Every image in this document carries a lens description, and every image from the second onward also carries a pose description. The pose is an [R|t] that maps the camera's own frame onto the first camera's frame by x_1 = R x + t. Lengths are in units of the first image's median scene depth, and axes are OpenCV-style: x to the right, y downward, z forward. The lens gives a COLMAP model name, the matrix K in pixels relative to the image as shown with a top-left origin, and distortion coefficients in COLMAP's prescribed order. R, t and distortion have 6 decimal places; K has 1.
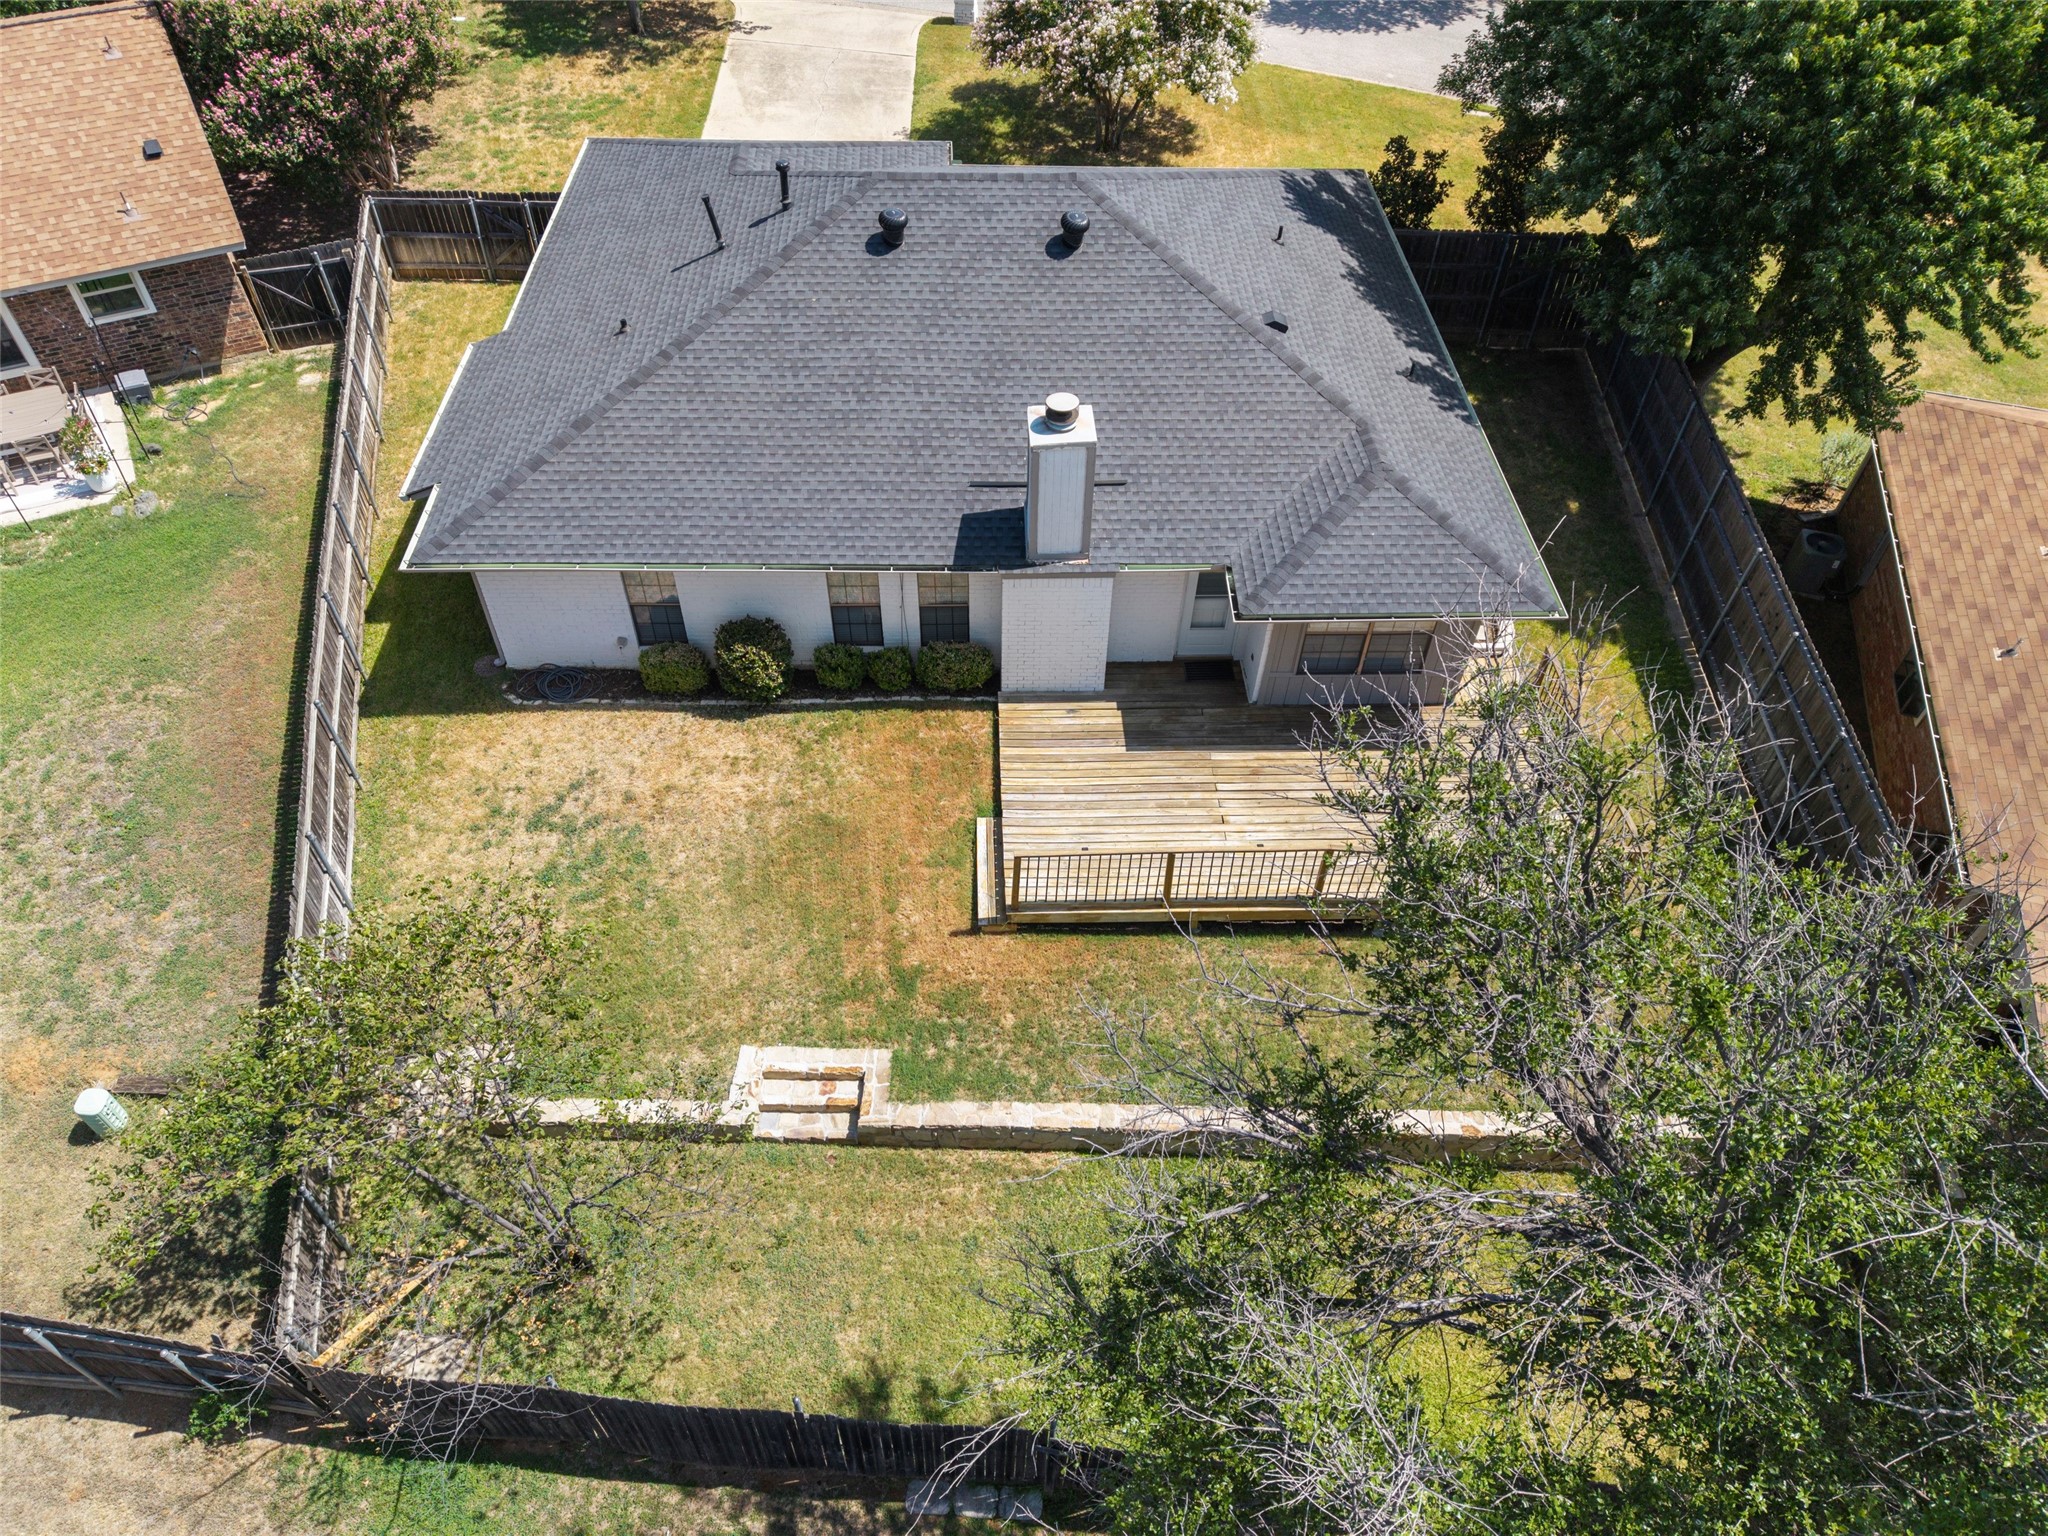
lens RADIAL K [[1397.4, 0, 1030.2], [0, 1397.4, 764.5], [0, 0, 1]] dist [0.020194, -0.016497]
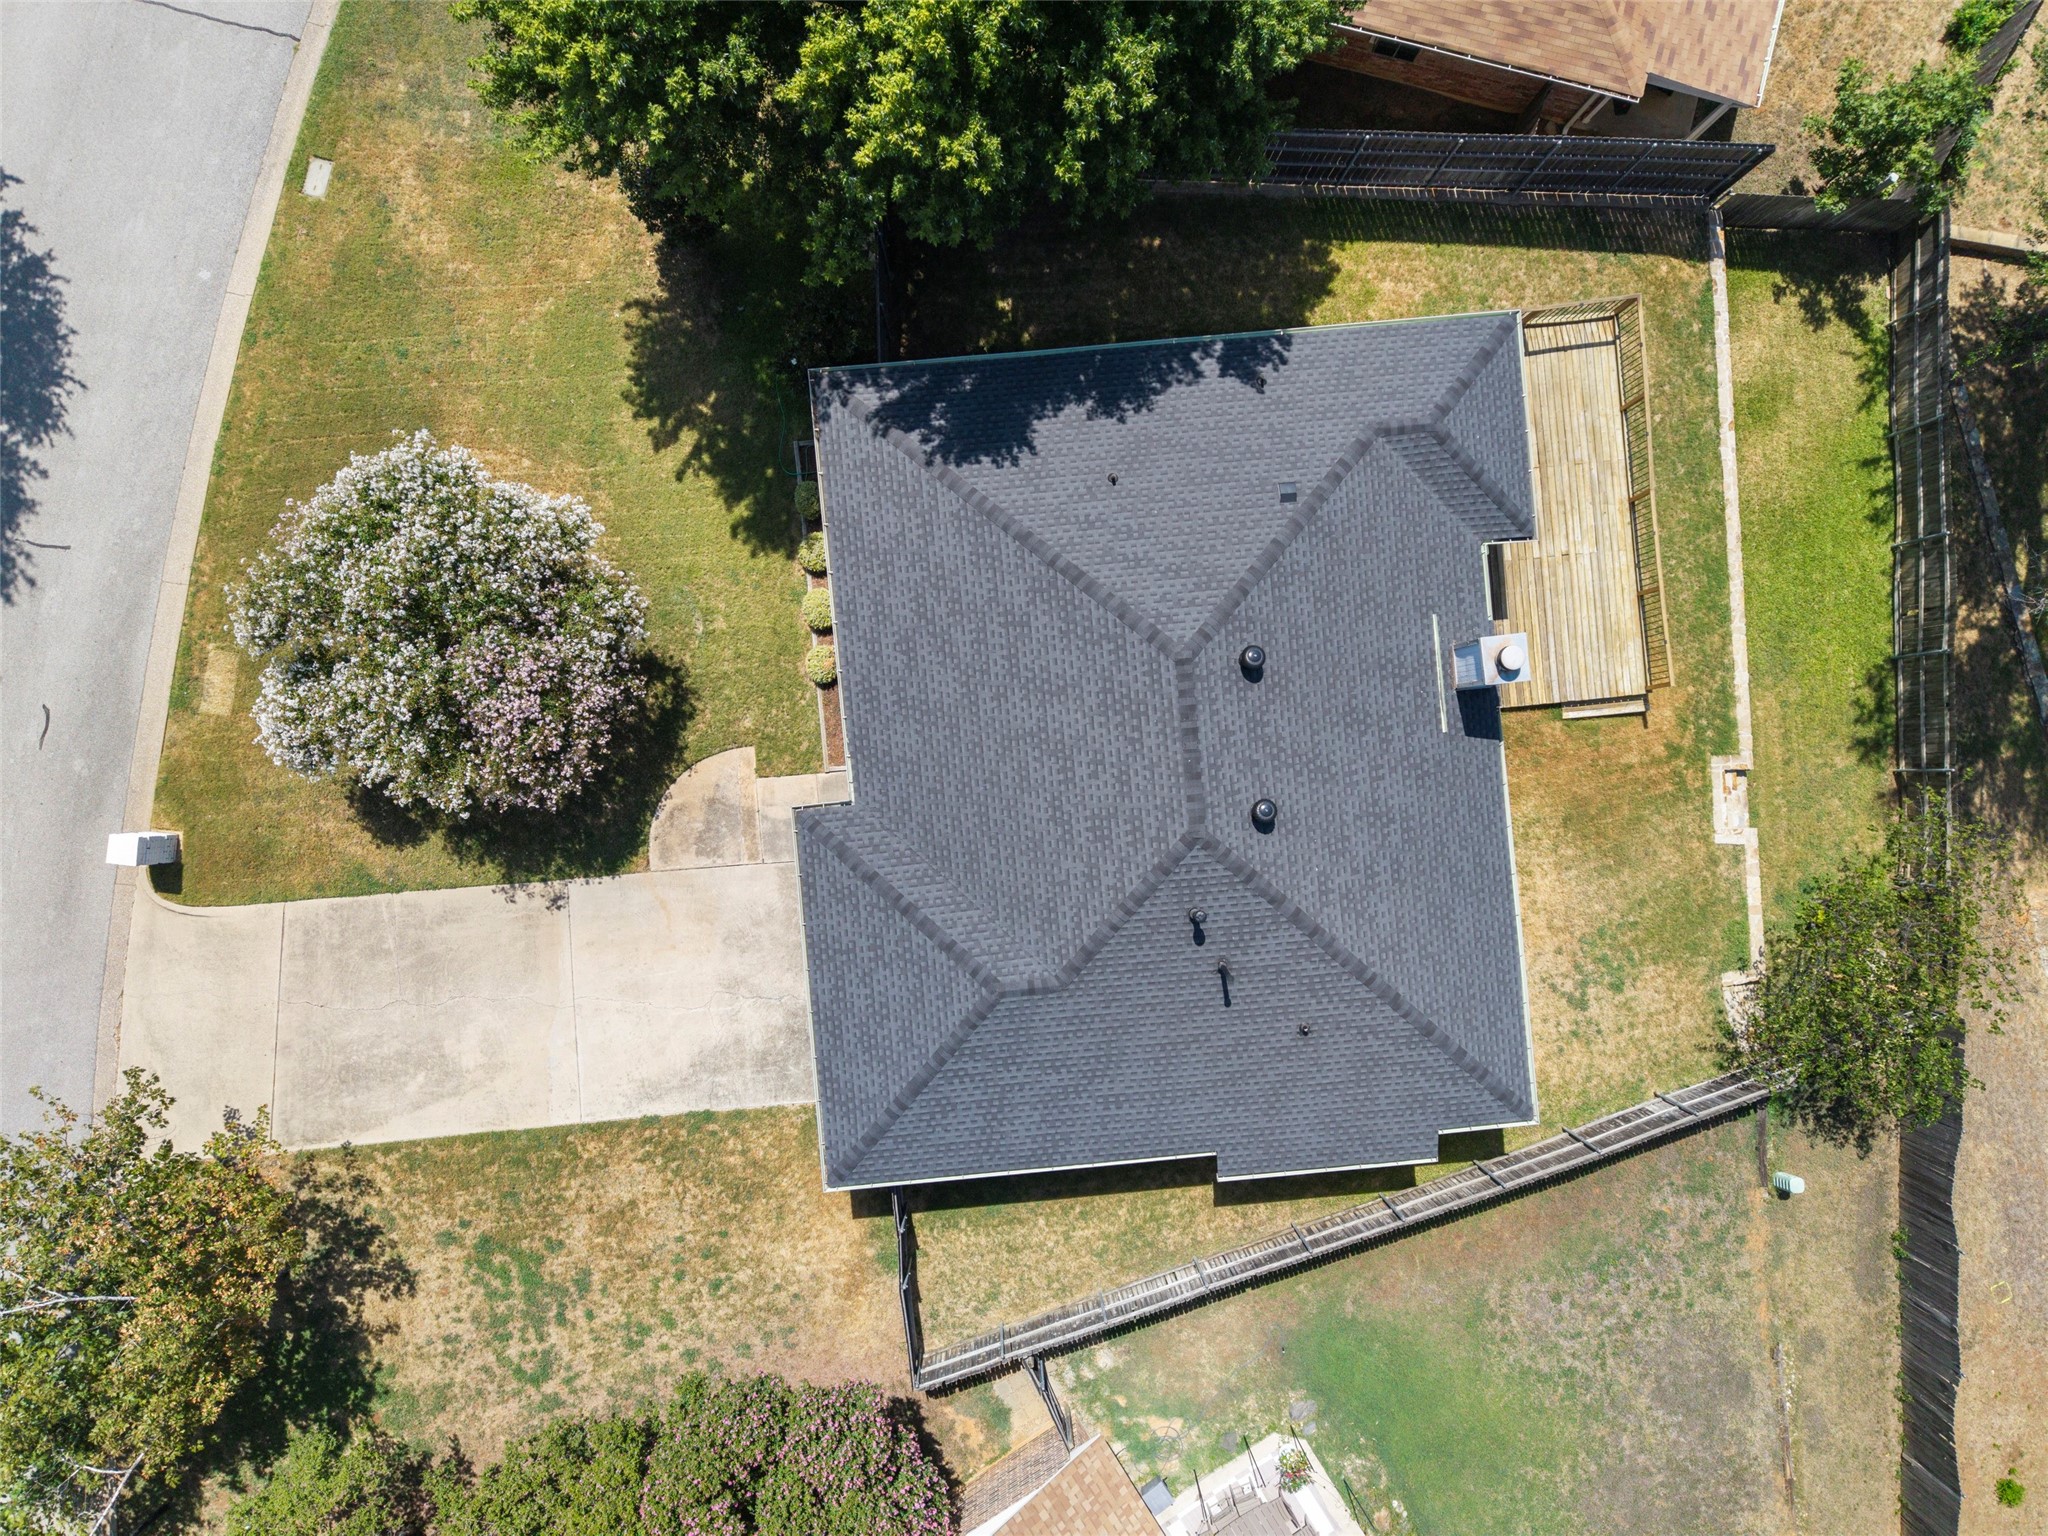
lens RADIAL K [[1397.4, 0, 1009.4], [0, 1397.4, 775.7], [0, 0, 1]] dist [0.020194, -0.016497]
pose [[-0.057037, -0.998248, -0.015722, -0.041149], [0.710307, -0.051641, 0.701995, -1.437672], [-0.701577, 0.028873, 0.712008, 0.333878]]
